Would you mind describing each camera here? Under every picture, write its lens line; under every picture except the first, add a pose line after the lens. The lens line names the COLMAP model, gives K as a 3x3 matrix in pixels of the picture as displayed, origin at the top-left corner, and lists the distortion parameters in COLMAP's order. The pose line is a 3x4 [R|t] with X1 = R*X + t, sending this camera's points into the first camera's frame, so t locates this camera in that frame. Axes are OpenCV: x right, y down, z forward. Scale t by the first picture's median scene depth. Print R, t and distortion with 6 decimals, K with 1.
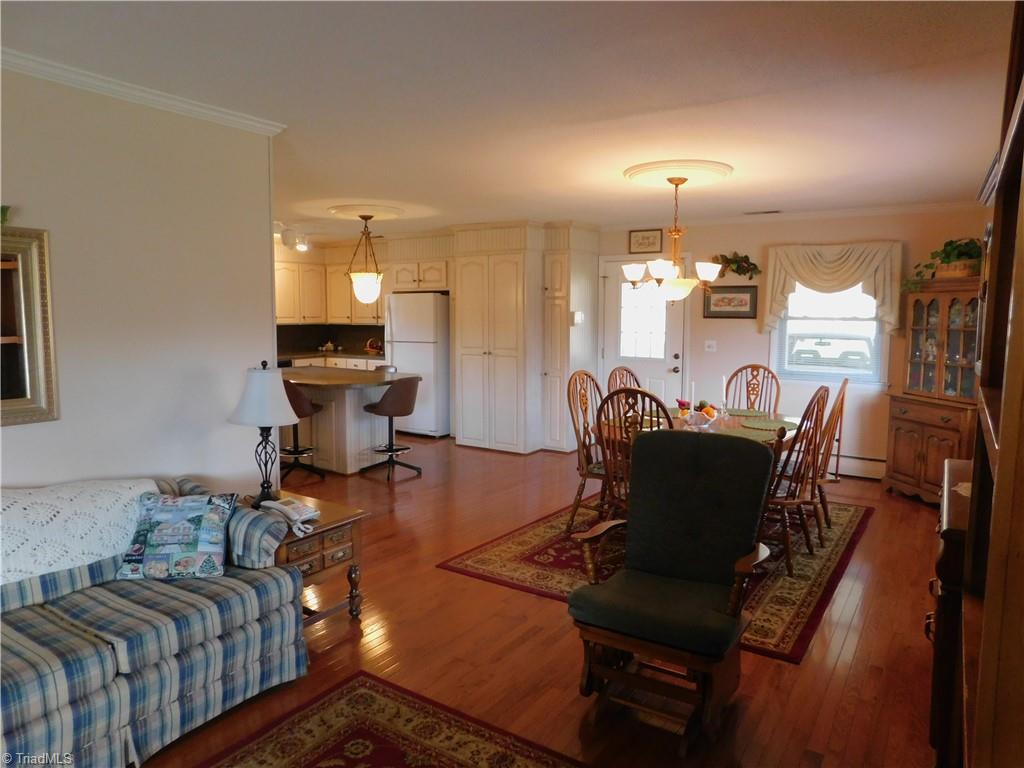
lens RADIAL K [[685.1, 0, 508.1], [0, 685.1, 385.1], [0, 0, 1]] dist [-0.042174, 0.022280]
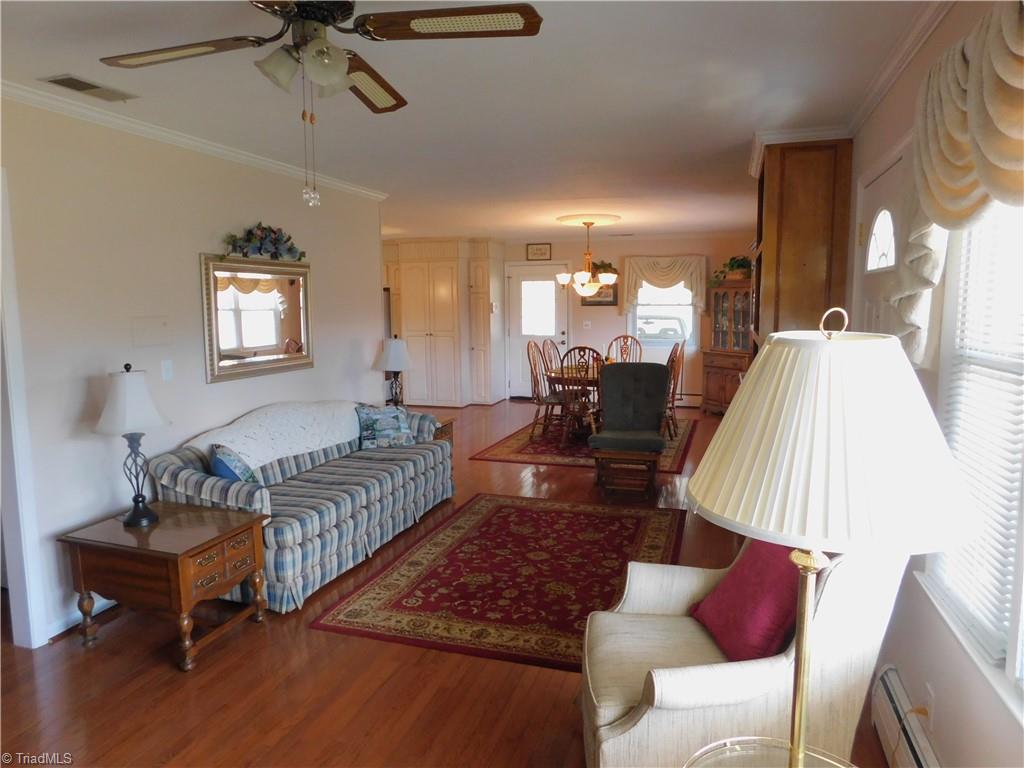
lens RADIAL K [[685.1, 0, 513.7], [0, 685.1, 385.1], [0, 0, 1]] dist [-0.042174, 0.022280]
pose [[0.960643, -0.046994, 0.273782, -0.308928], [0.042617, 0.998851, 0.021917, 0.038040], [-0.274497, -0.009387, 0.961542, -0.427580]]
